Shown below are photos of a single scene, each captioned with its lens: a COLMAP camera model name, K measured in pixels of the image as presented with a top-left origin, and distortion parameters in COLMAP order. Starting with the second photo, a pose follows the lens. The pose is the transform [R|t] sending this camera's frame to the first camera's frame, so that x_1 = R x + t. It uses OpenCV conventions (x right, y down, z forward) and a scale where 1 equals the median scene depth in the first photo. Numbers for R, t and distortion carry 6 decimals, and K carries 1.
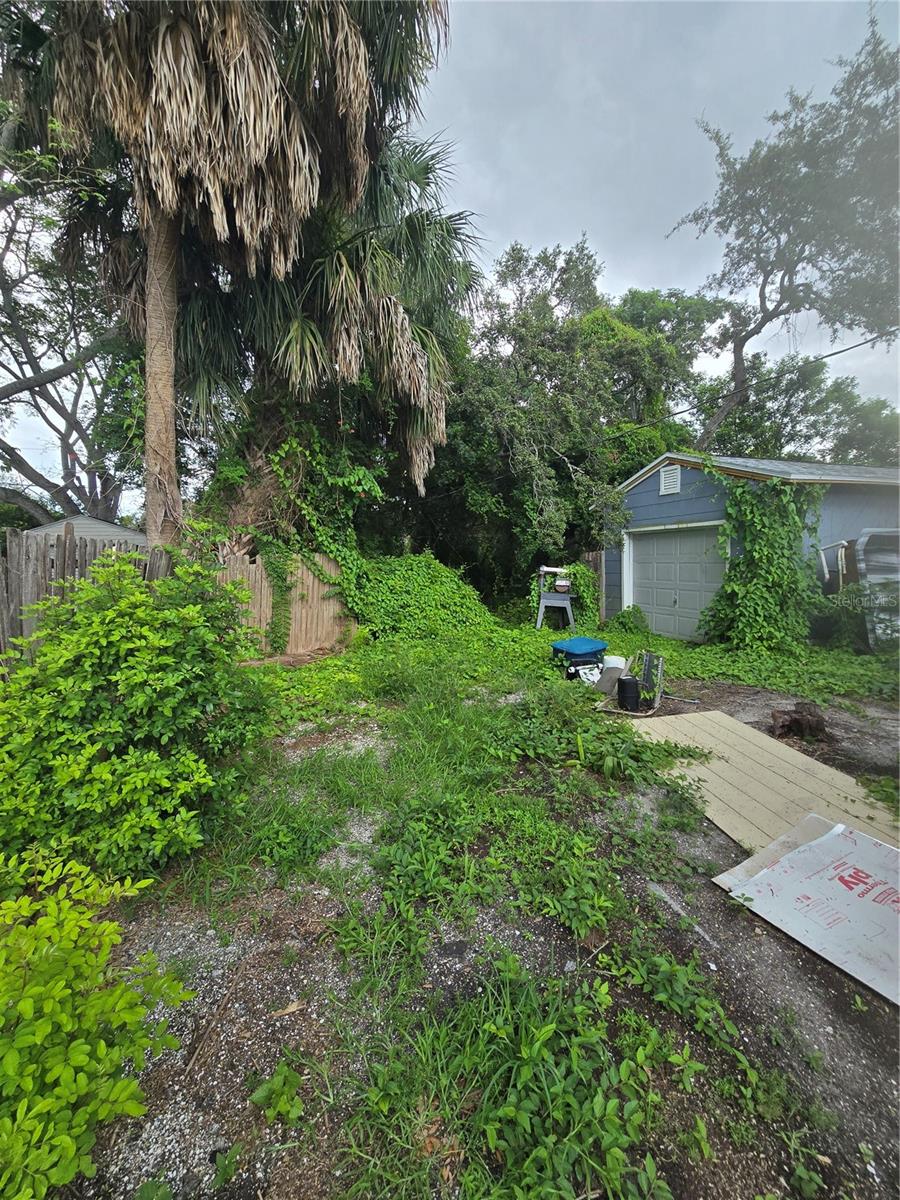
lens RADIAL K [[498.1, 0, 461.0], [0, 498.1, 596.2], [0, 0, 1]] dist [-0.002539, 0.000895]
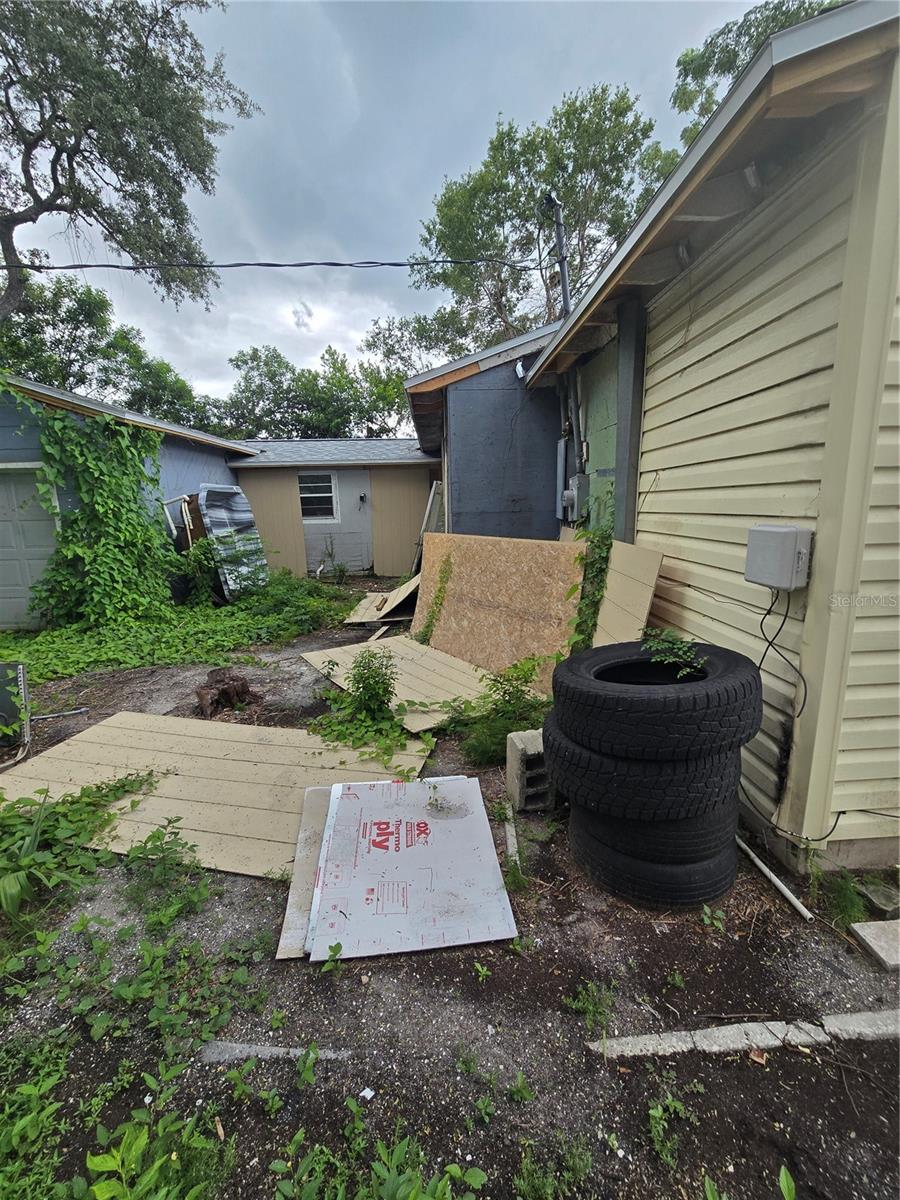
lens RADIAL K [[498.1, 0, 457.6], [0, 498.1, 599.7], [0, 0, 1]] dist [-0.002539, 0.000895]
pose [[0.334302, -0.161431, 0.928538, 0.007372], [0.084872, 0.986375, 0.140930, -0.000888], [-0.938637, 0.031693, 0.343448, 0.167405]]
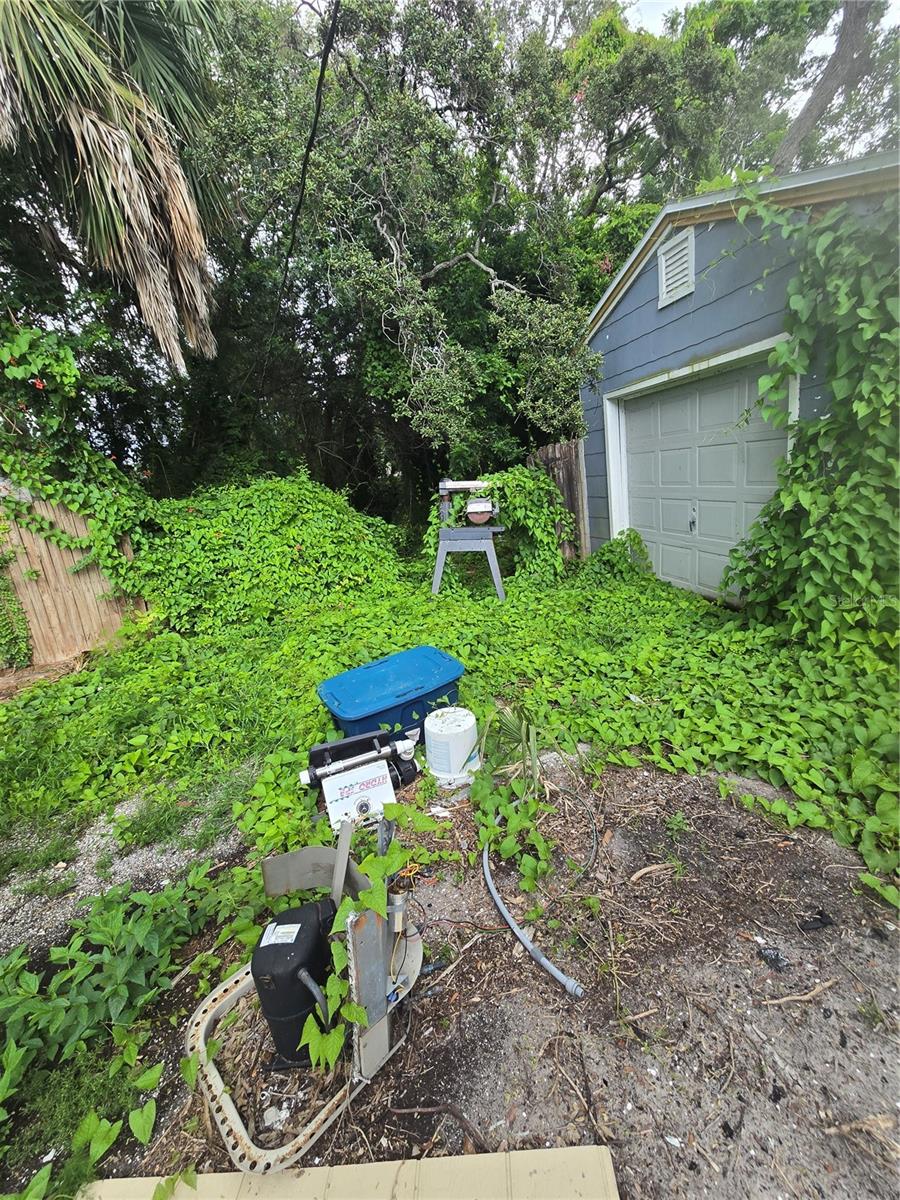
lens RADIAL K [[498.1, 0, 459.6], [0, 498.1, 600.7], [0, 0, 1]] dist [-0.002539, 0.000895]
pose [[0.984572, -0.062855, -0.163301, 0.331550], [0.093333, 0.978056, 0.186269, -0.037621], [0.148010, -0.198636, 0.968833, 0.537777]]
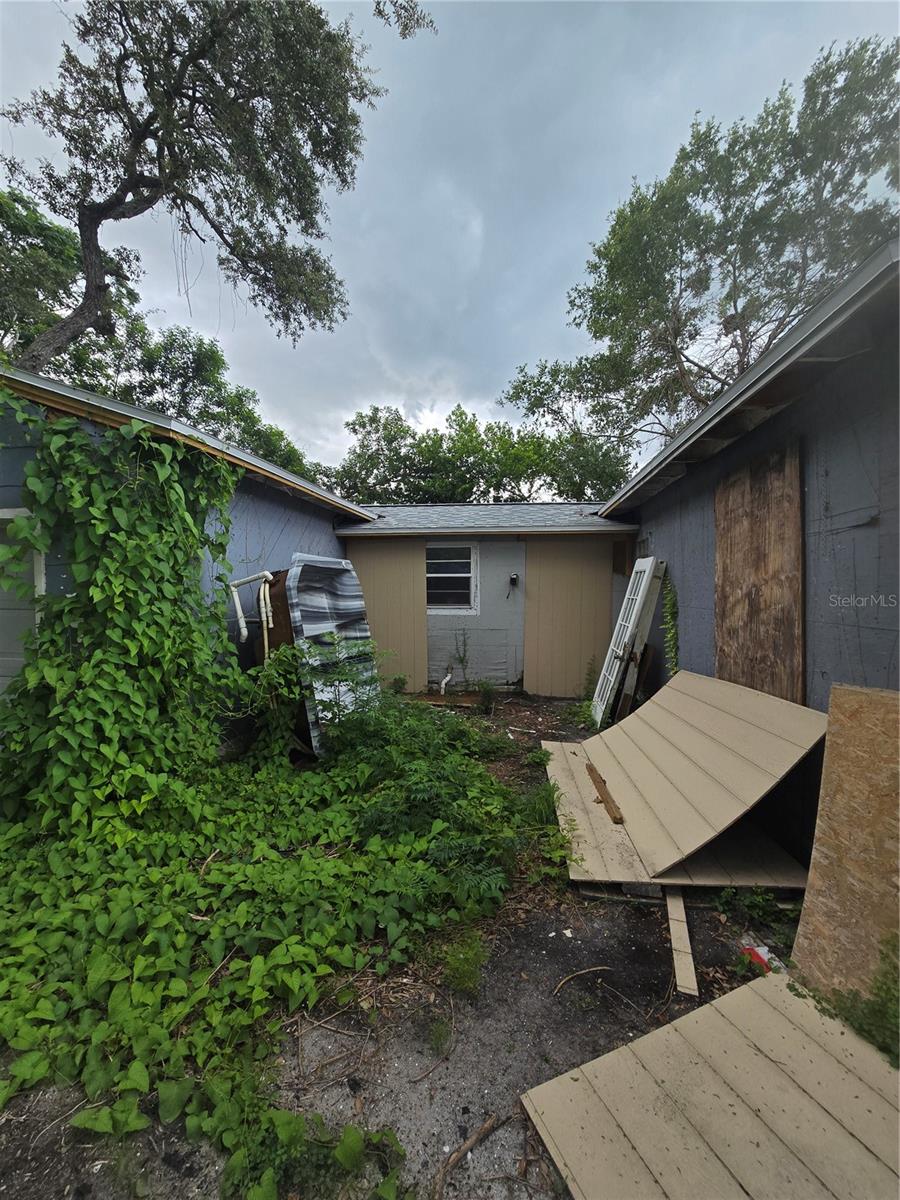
lens RADIAL K [[498.1, 0, 453.8], [0, 498.1, 597.5], [0, 0, 1]] dist [-0.002539, 0.000895]
pose [[0.493921, 0.005157, 0.869491, 0.365583], [0.050998, 0.998089, -0.034890, -0.048520], [-0.868010, 0.061575, 0.492715, 0.518170]]
